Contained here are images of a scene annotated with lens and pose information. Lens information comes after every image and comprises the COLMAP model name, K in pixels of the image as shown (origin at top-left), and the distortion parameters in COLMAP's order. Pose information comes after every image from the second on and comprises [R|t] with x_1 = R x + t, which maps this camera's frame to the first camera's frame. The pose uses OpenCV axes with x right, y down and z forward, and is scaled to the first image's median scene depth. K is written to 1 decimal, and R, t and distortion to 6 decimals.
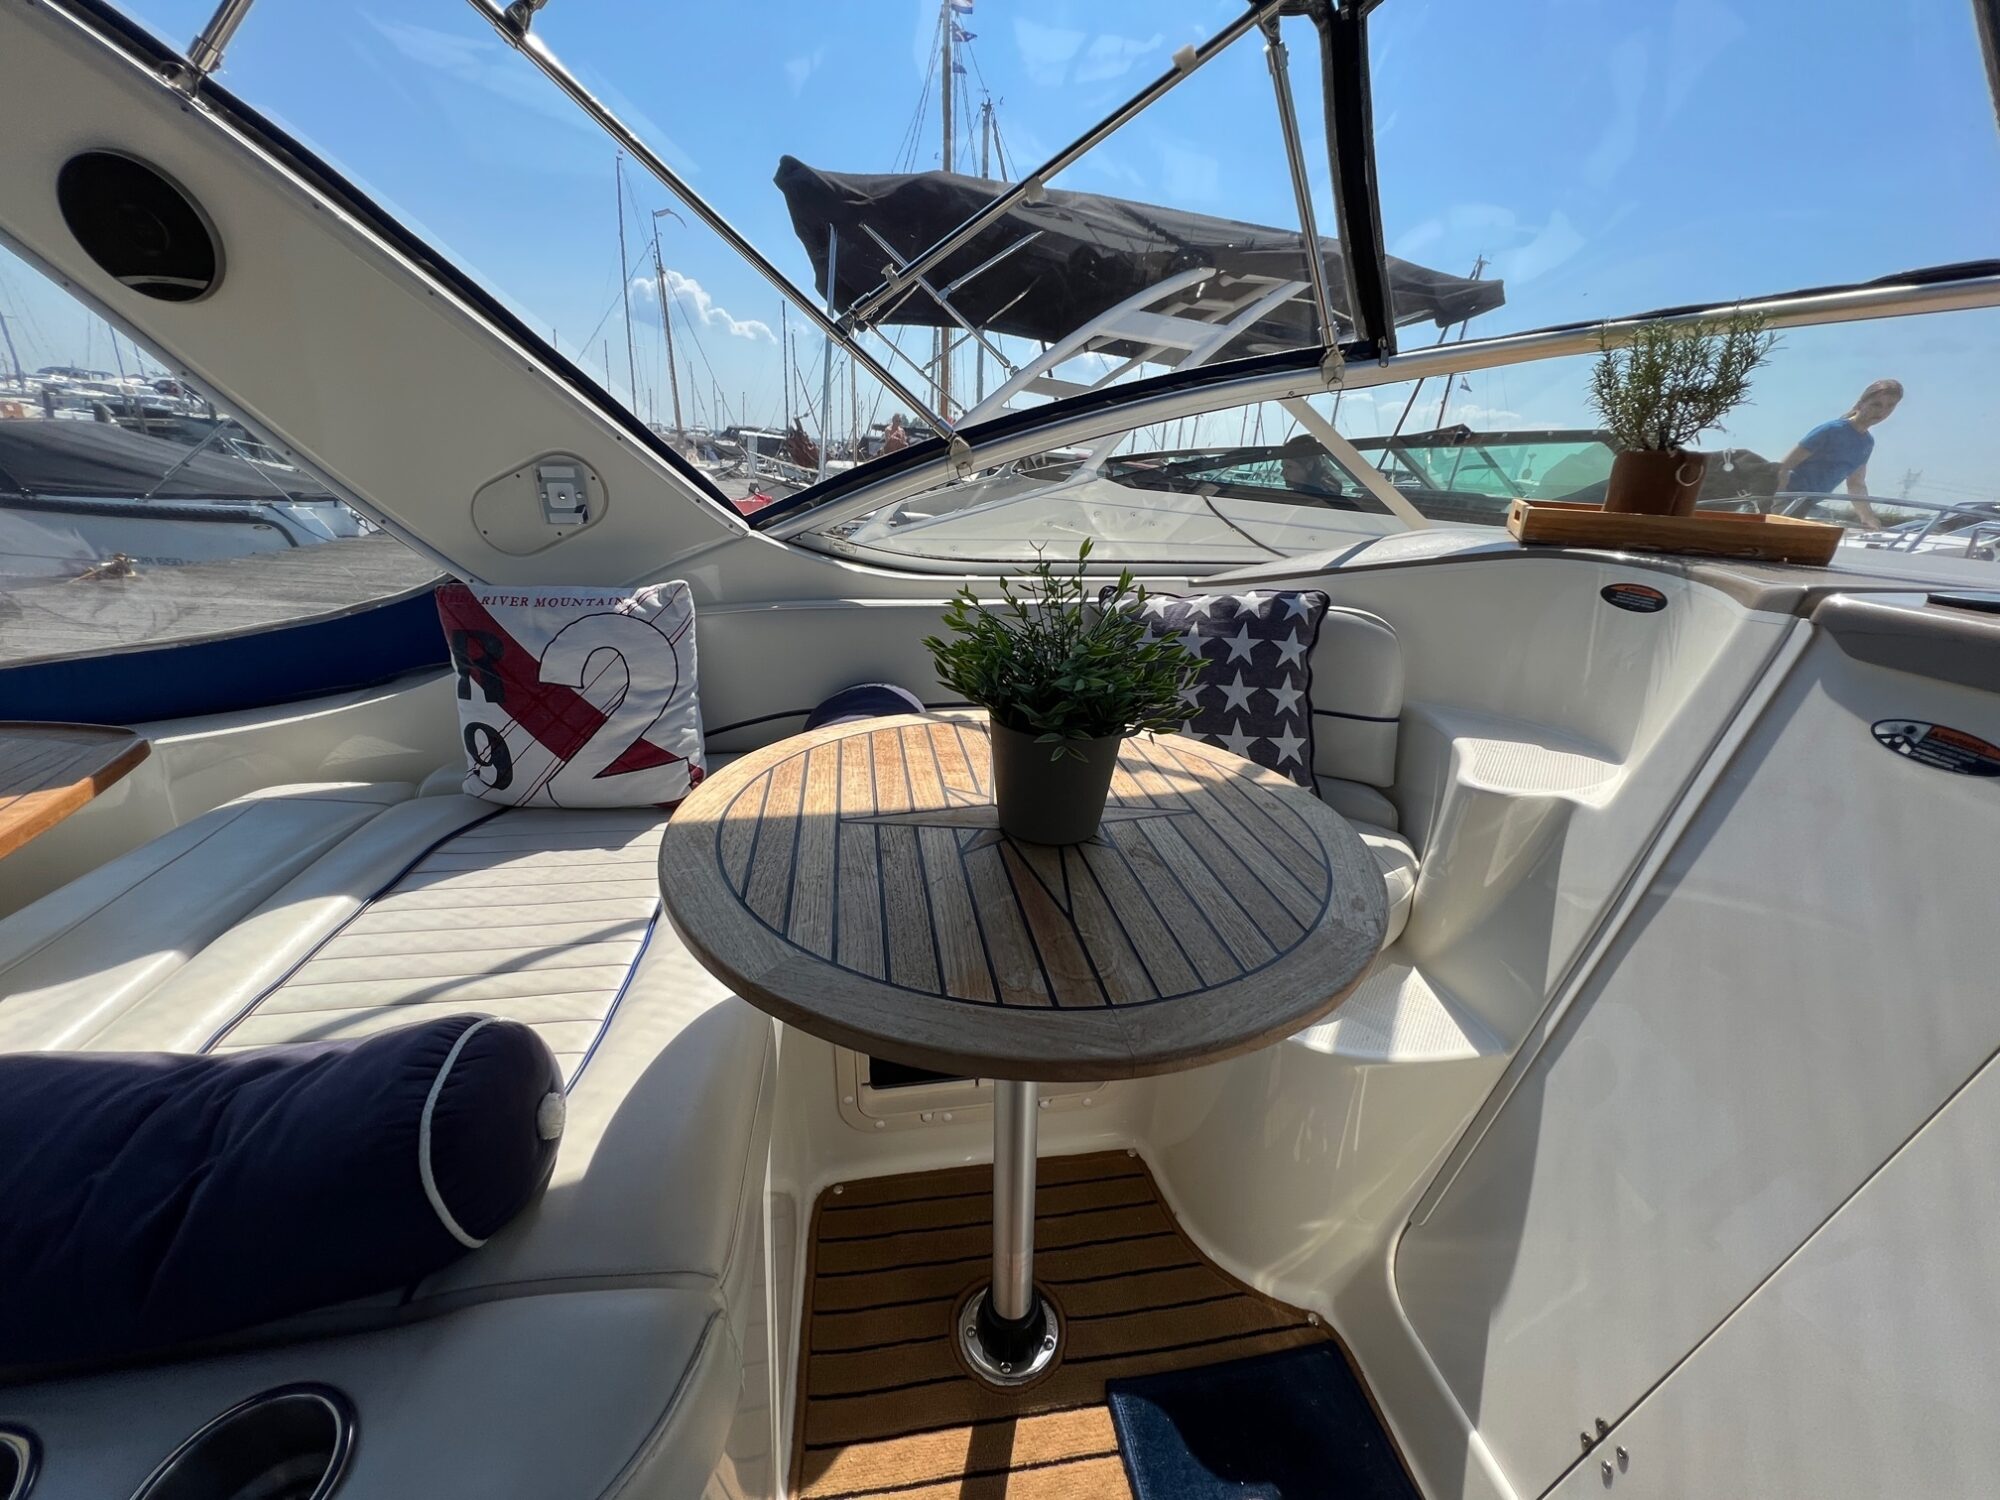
lens RADIAL K [[800.4, 0, 1000.0], [0, 800.4, 750.0], [0, 0, 1]] dist [-0.001248, -0.000128]
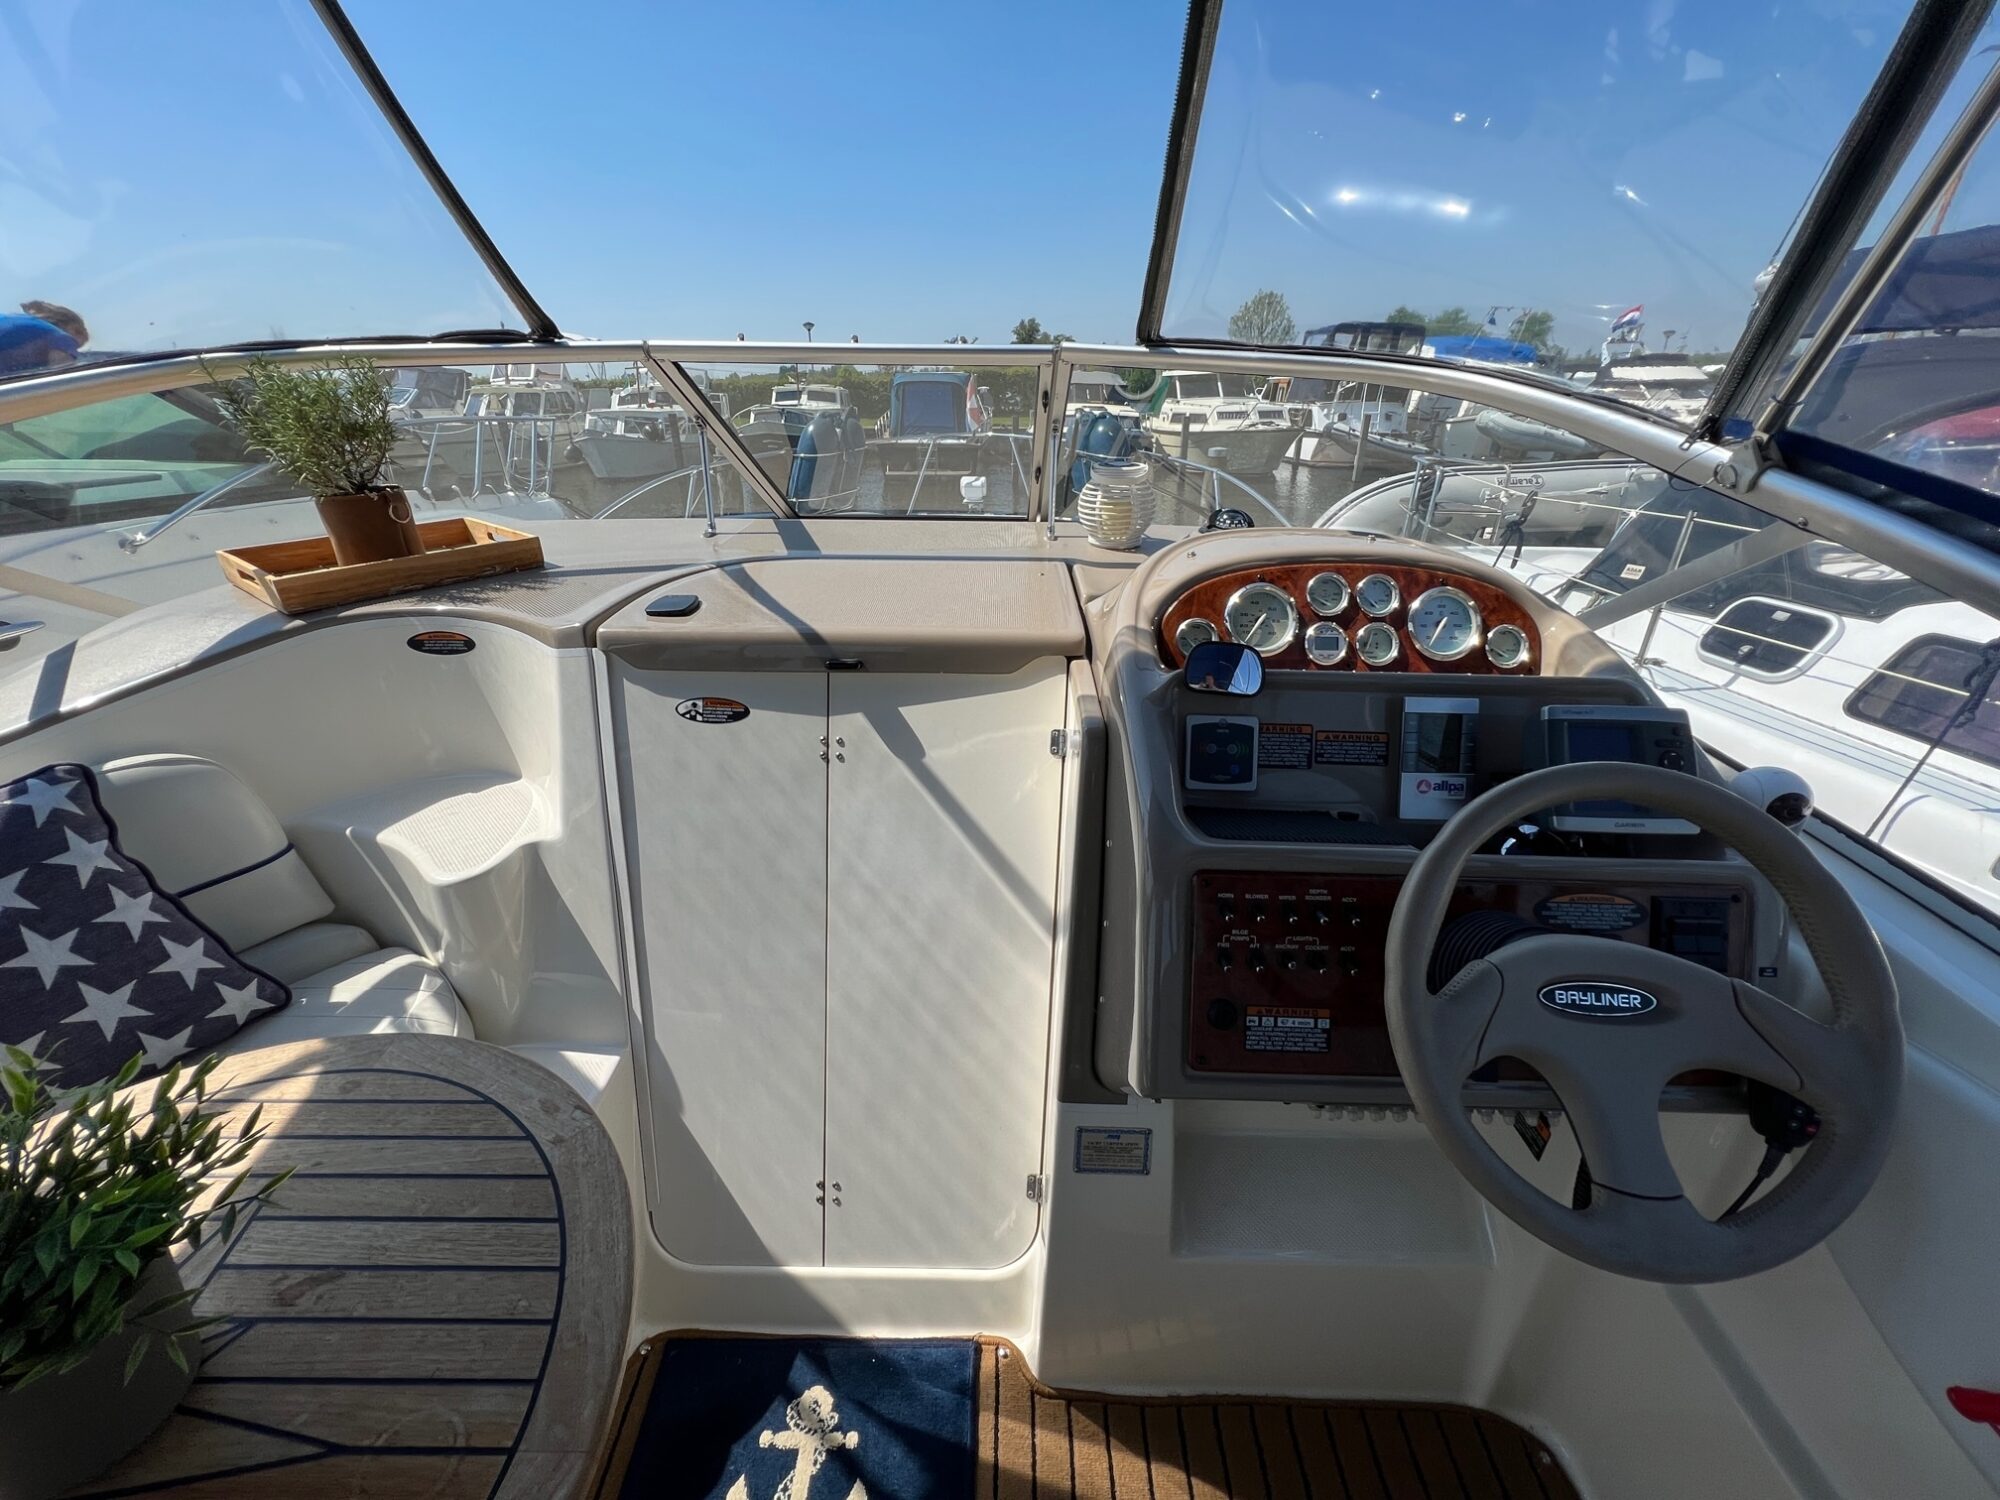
lens RADIAL K [[800.4, 0, 1000.0], [0, 800.4, 750.0], [0, 0, 1]] dist [-0.001248, -0.000128]
pose [[0.170820, -0.475379, 0.863039, -0.075611], [0.351404, 0.847705, 0.397380, -0.228963], [-0.920508, 0.235394, 0.311855, 0.005846]]
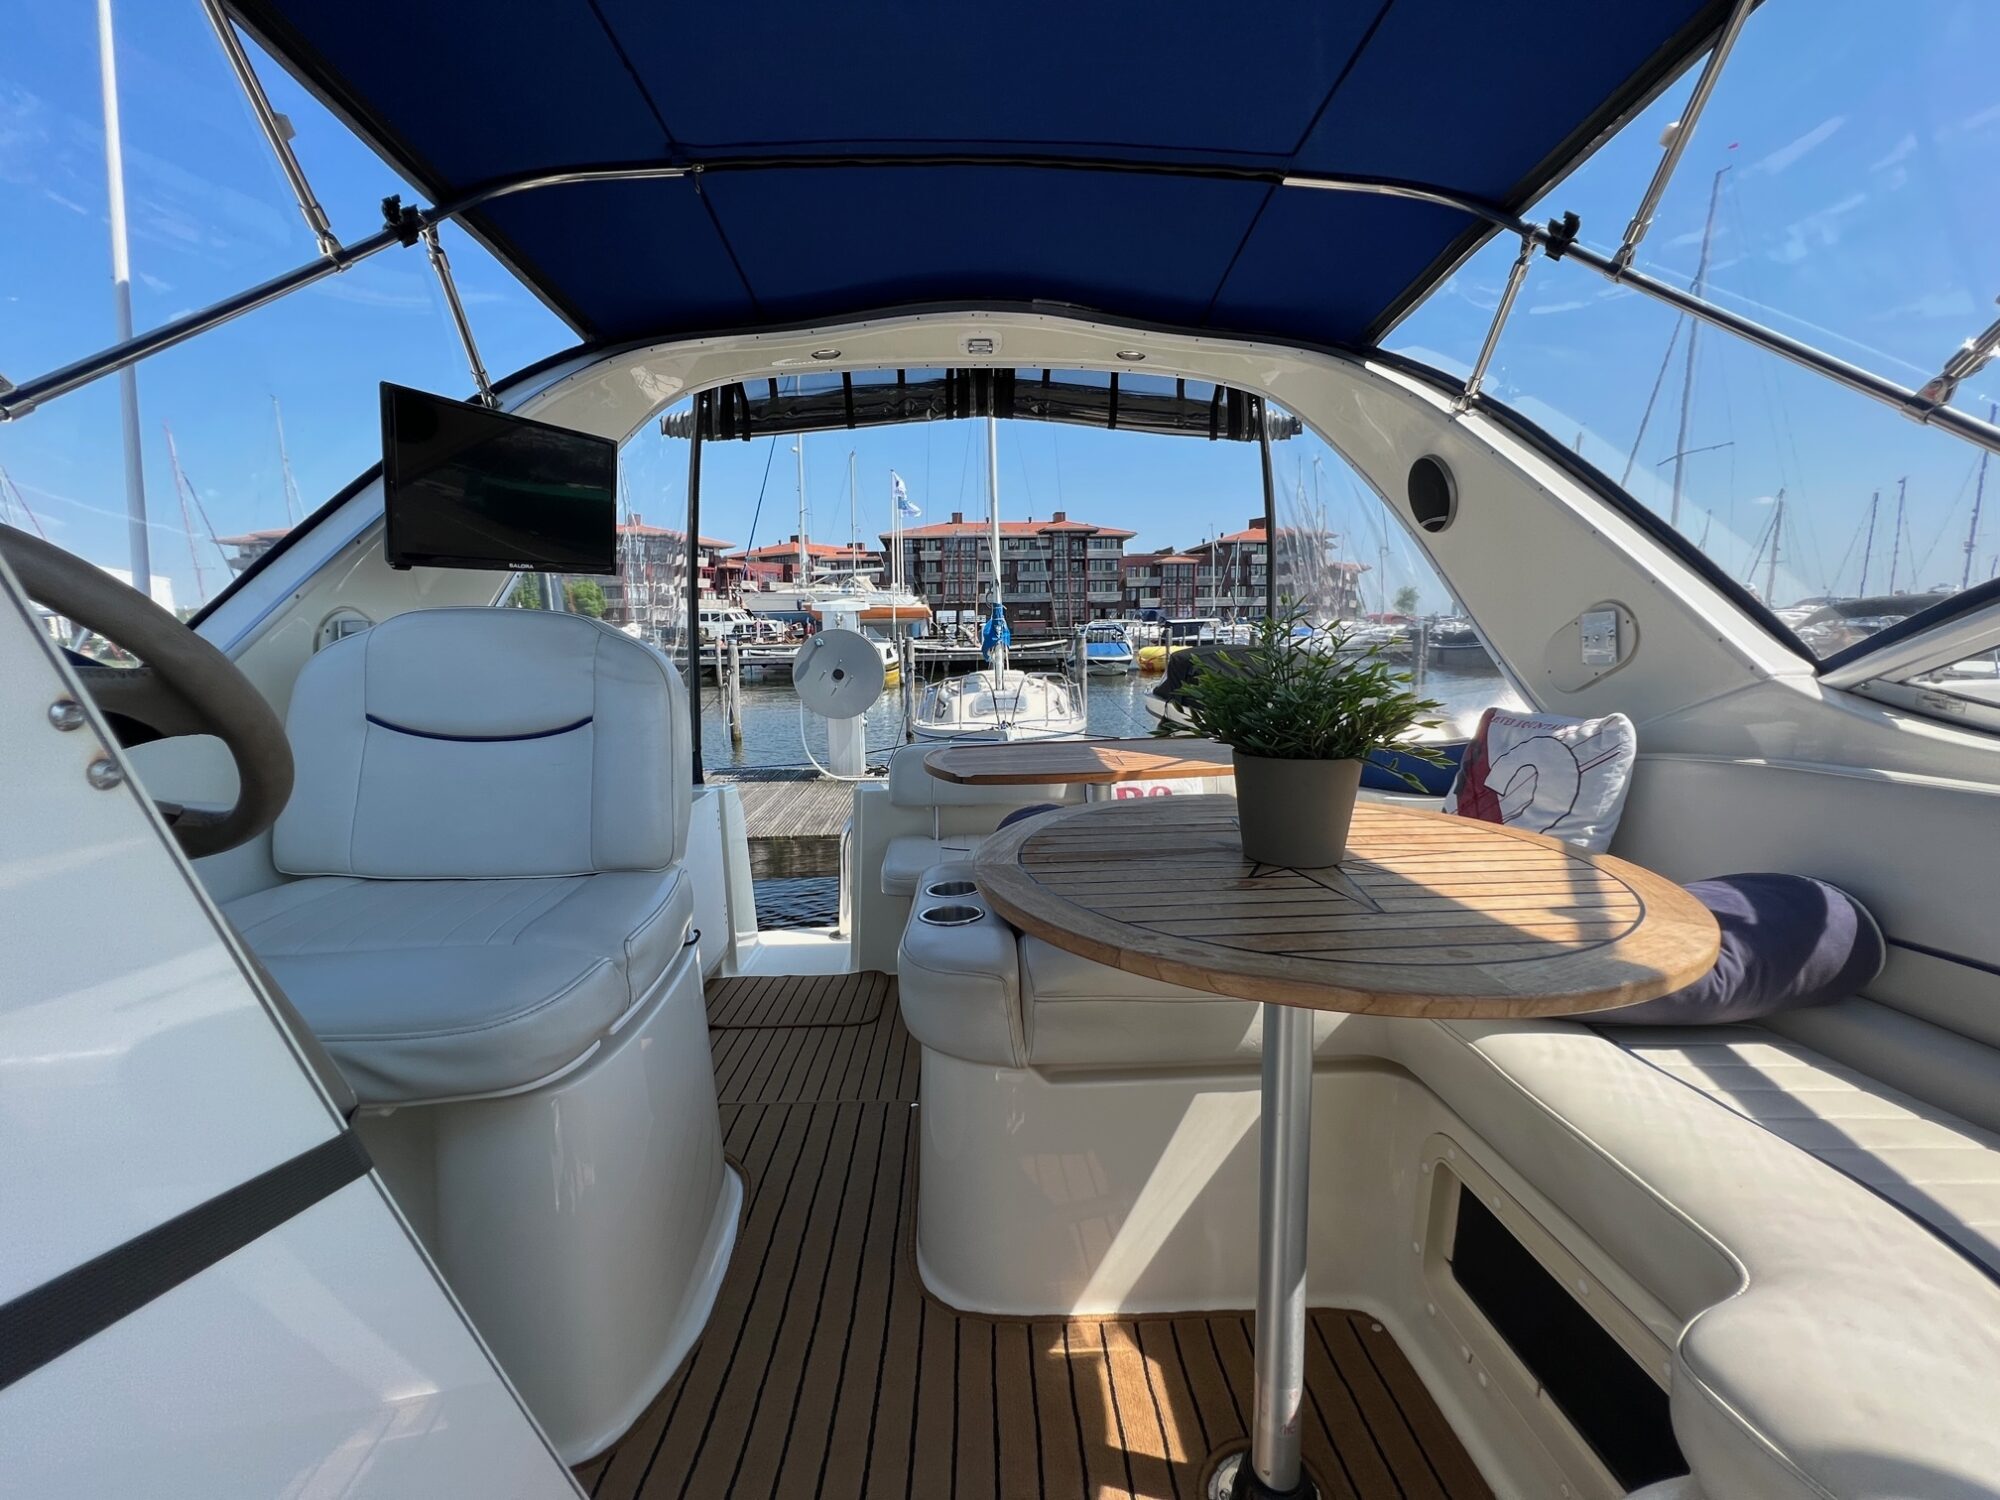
lens RADIAL K [[838.9, 0, 1000.0], [0, 838.9, 750.0], [0, 0, 1]] dist [-0.000618, -0.000048]
pose [[-0.119115, 0.078182, -0.989798, 0.743185], [-0.355191, 0.927567, 0.116011, -0.024769], [0.927173, 0.365386, -0.082718, 0.435019]]
